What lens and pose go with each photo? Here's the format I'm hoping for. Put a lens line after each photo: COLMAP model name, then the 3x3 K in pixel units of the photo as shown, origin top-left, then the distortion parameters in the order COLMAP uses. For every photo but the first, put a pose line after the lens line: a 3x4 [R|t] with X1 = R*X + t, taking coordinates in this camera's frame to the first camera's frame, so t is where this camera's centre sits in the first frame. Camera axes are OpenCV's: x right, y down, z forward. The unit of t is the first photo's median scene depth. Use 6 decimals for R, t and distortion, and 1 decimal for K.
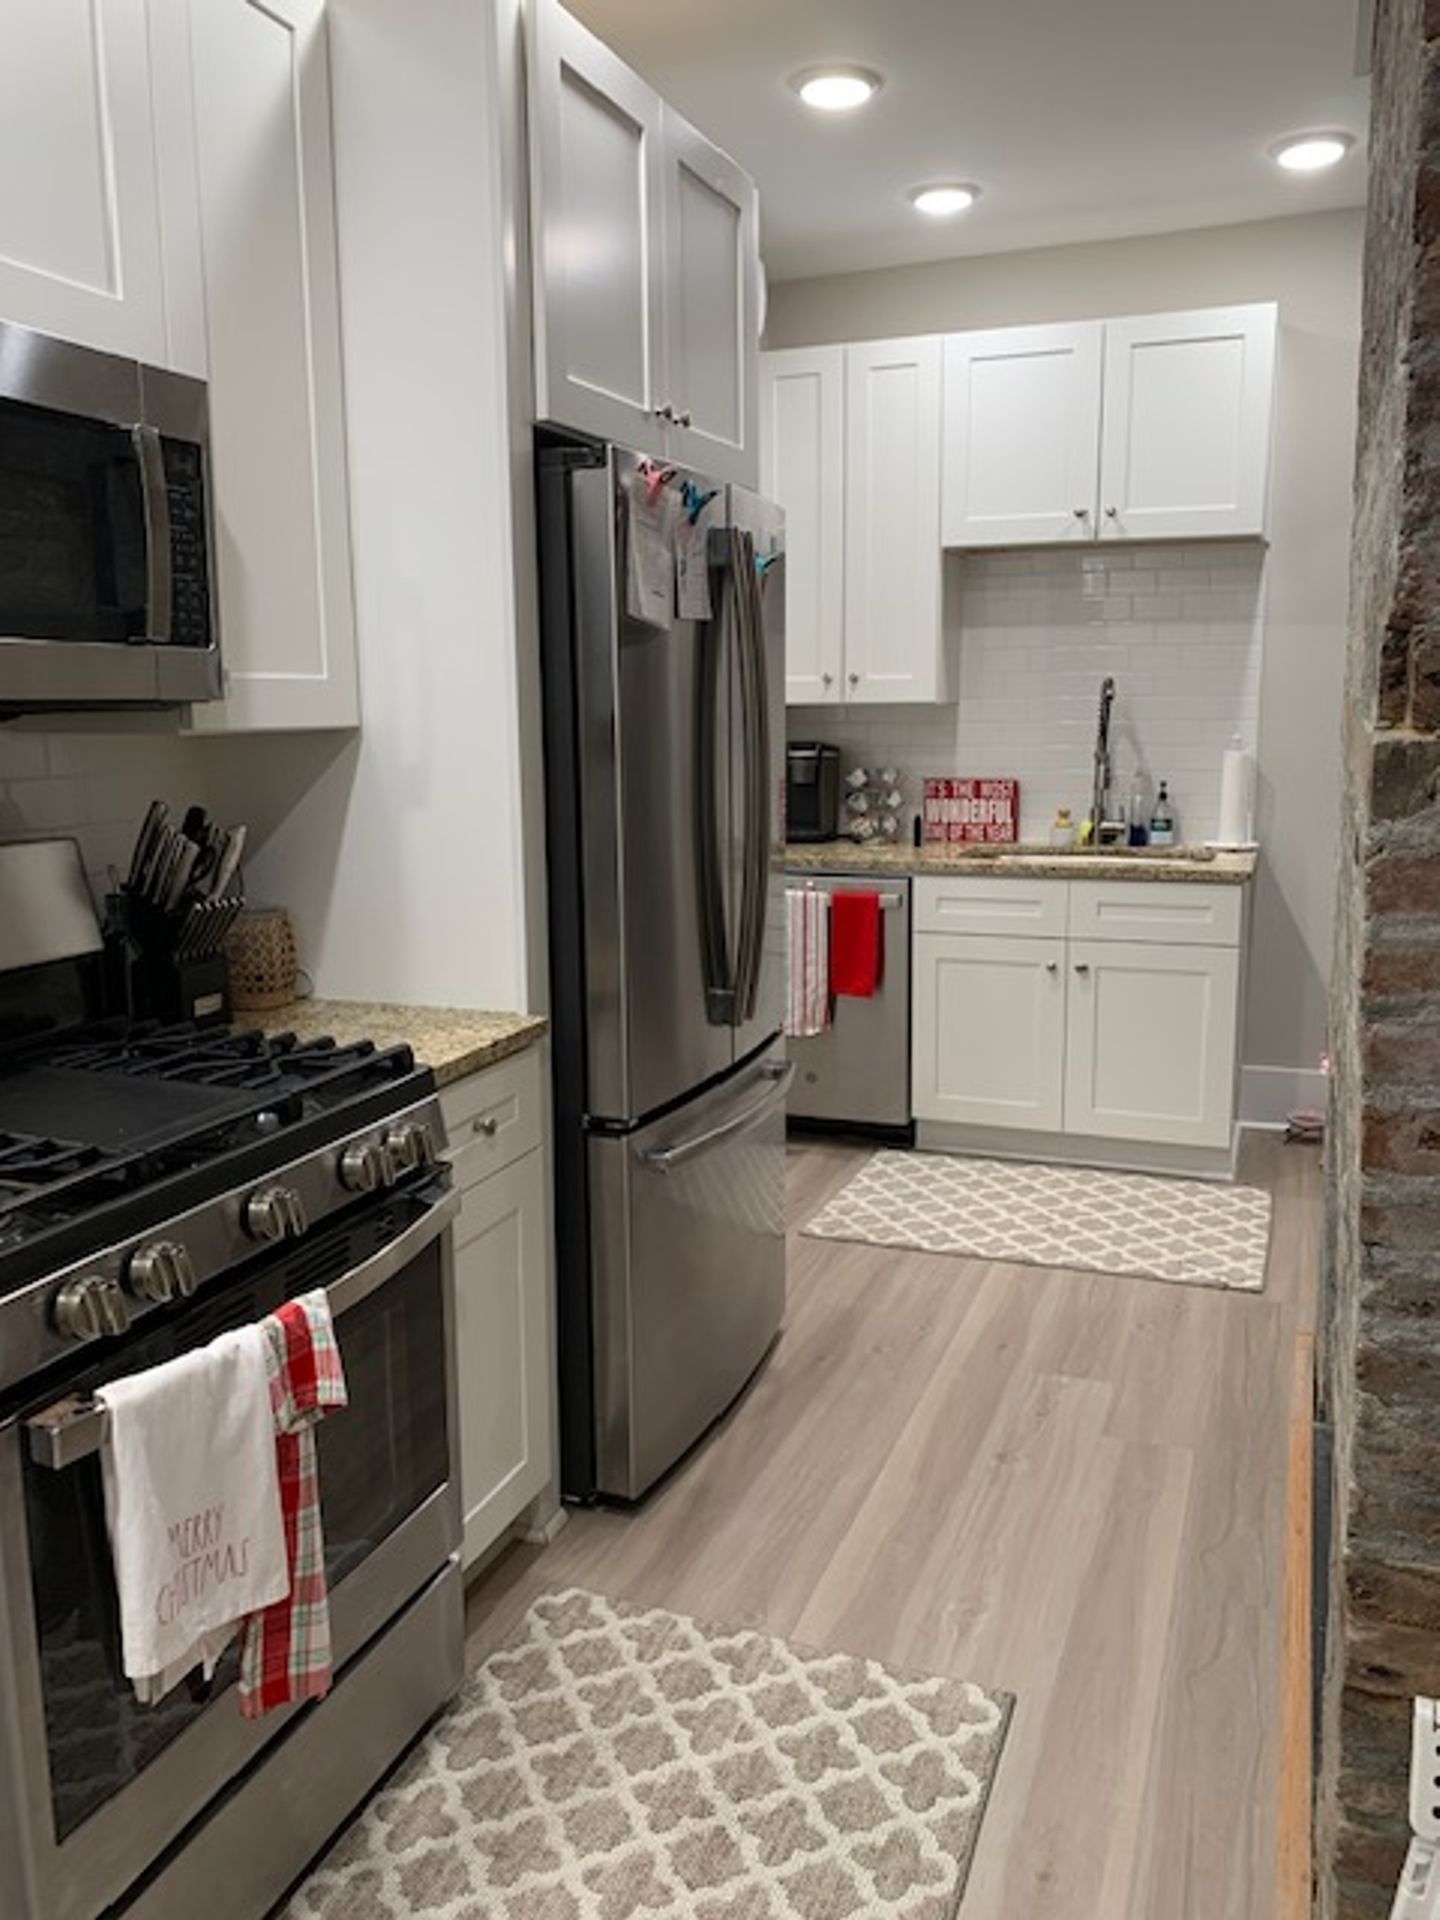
lens RADIAL K [[1438.4, 0, 691.1], [0, 1438.4, 948.4], [0, 0, 1]] dist [0.025711, -0.024054]
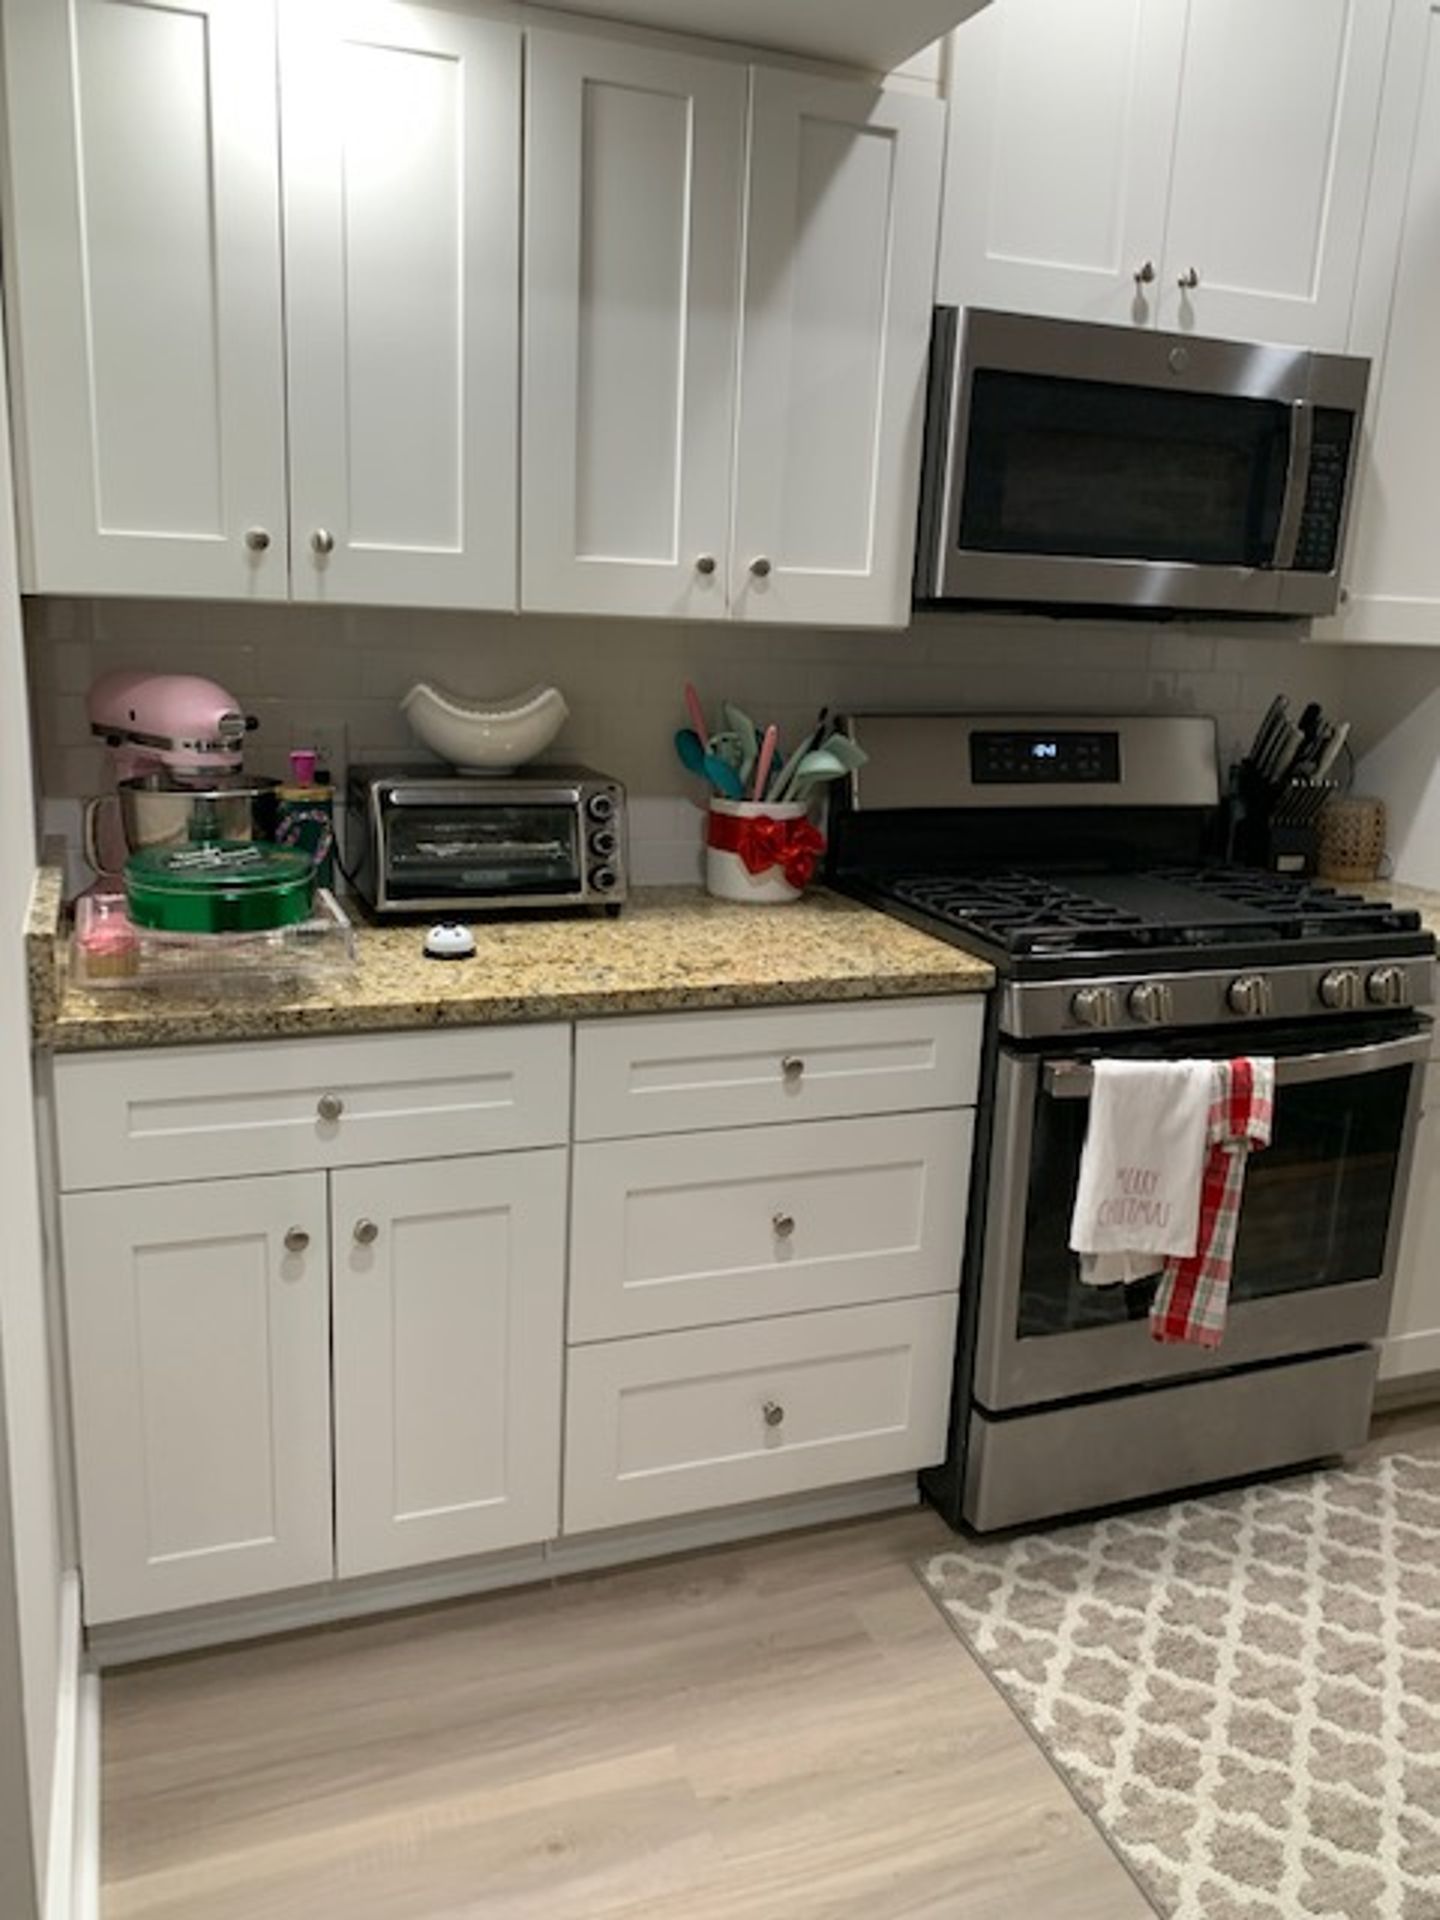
lens RADIAL K [[1438.4, 0, 717.2], [0, 1438.4, 936.3], [0, 0, 1]] dist [0.025711, -0.024054]
pose [[0.664849, 0.197237, -0.720468, 0.256788], [-0.171980, 0.979016, 0.109315, 0.051609], [0.726911, 0.051228, 0.684819, -0.217187]]
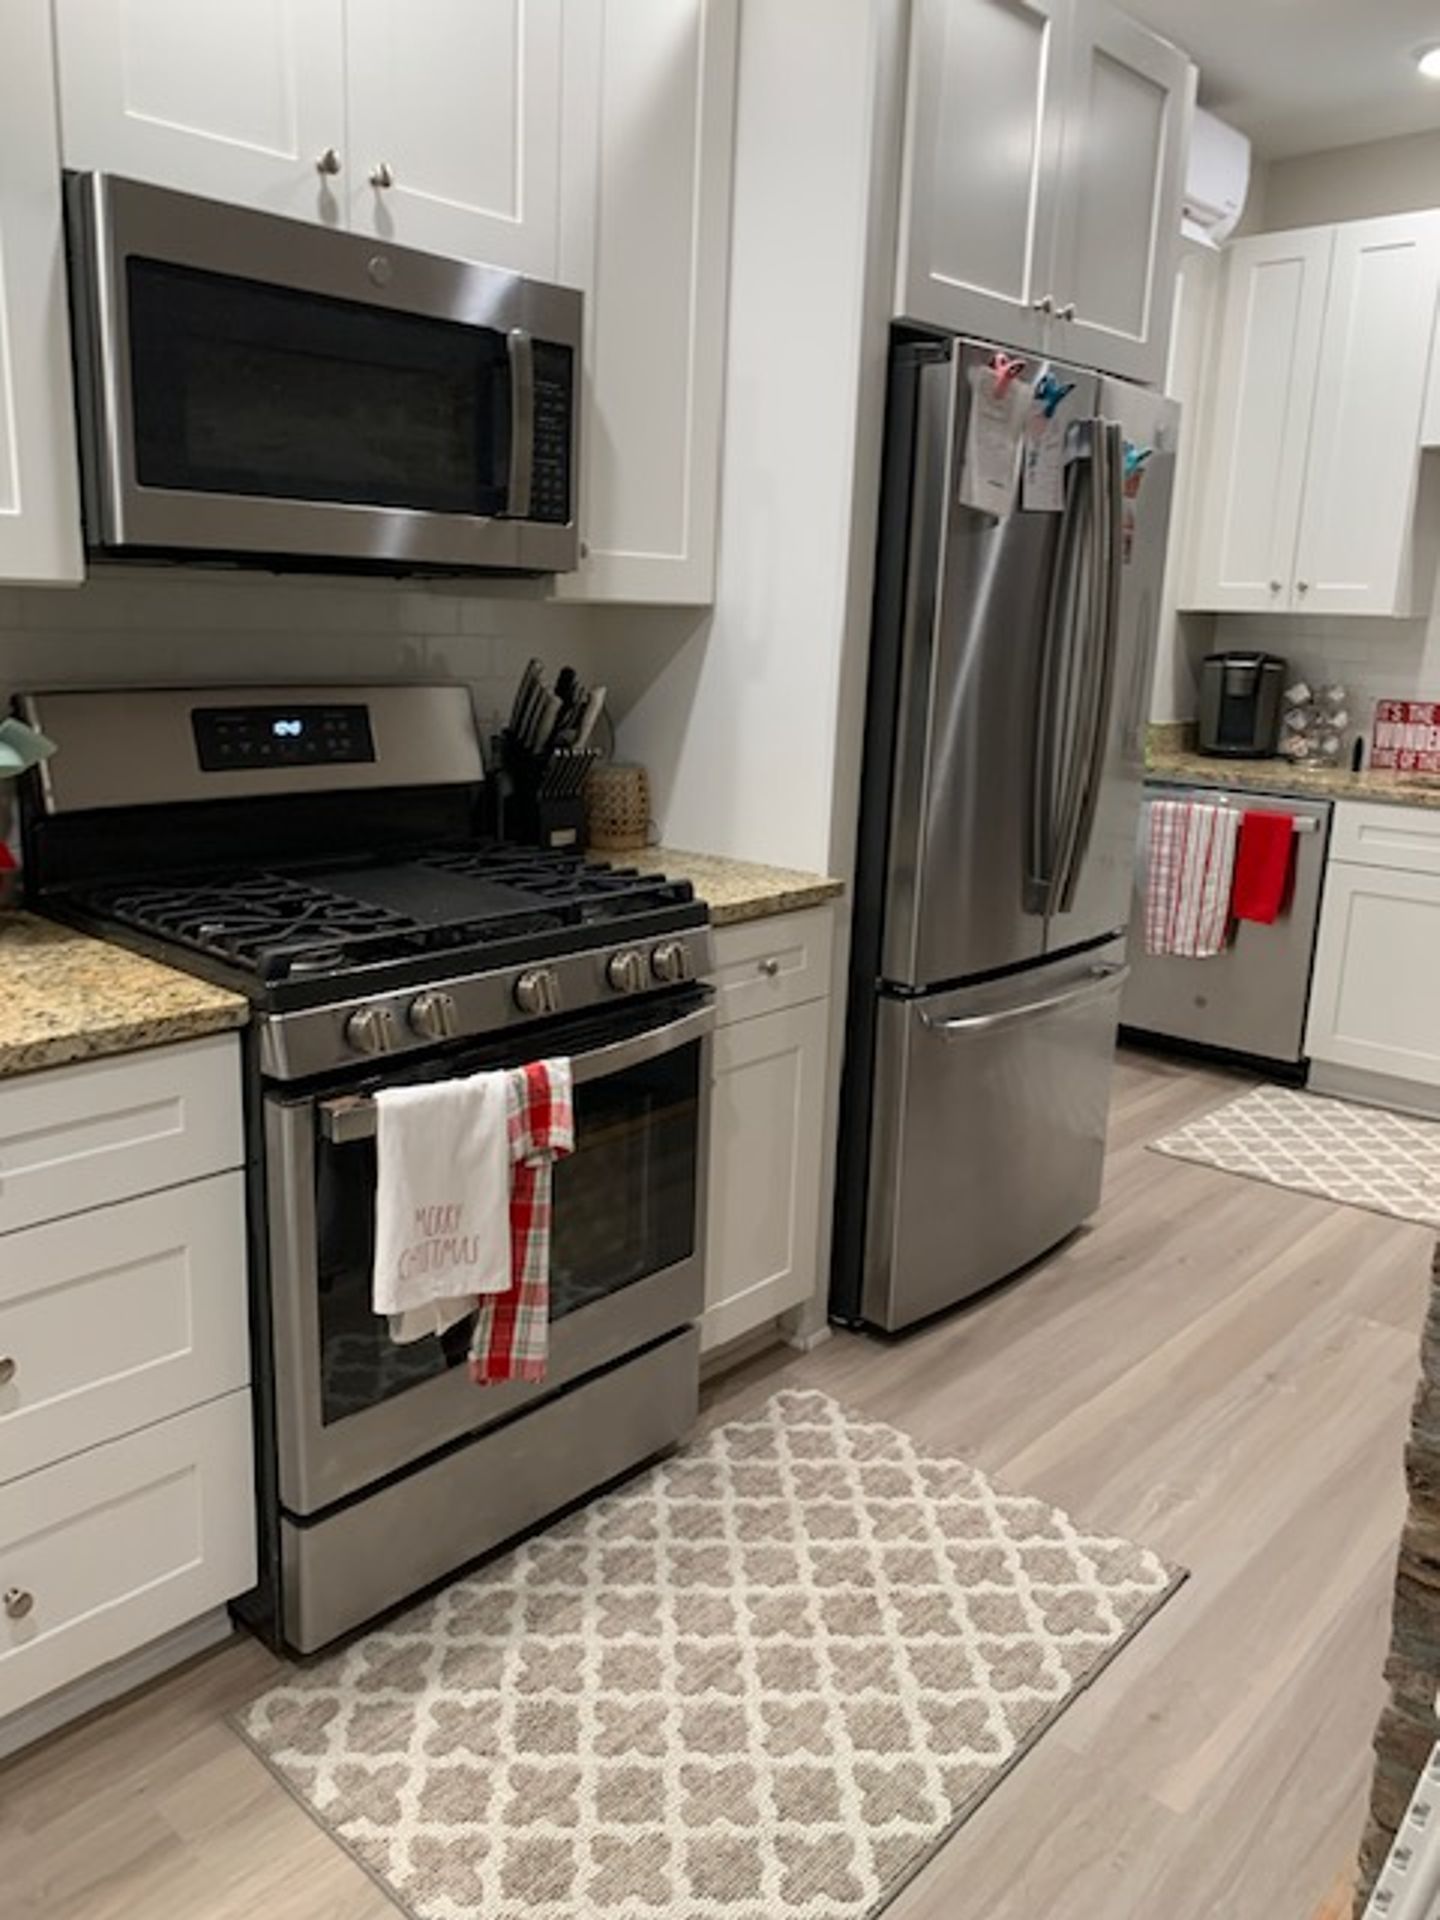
lens RADIAL K [[1438.4, 0, 690.1], [0, 1438.4, 955.3], [0, 0, 1]] dist [0.025711, -0.024054]
pose [[0.930929, 0.122730, -0.343959, 0.186871], [-0.101292, 0.991660, 0.079692, 0.032591], [0.350871, -0.039347, 0.935597, -0.071802]]
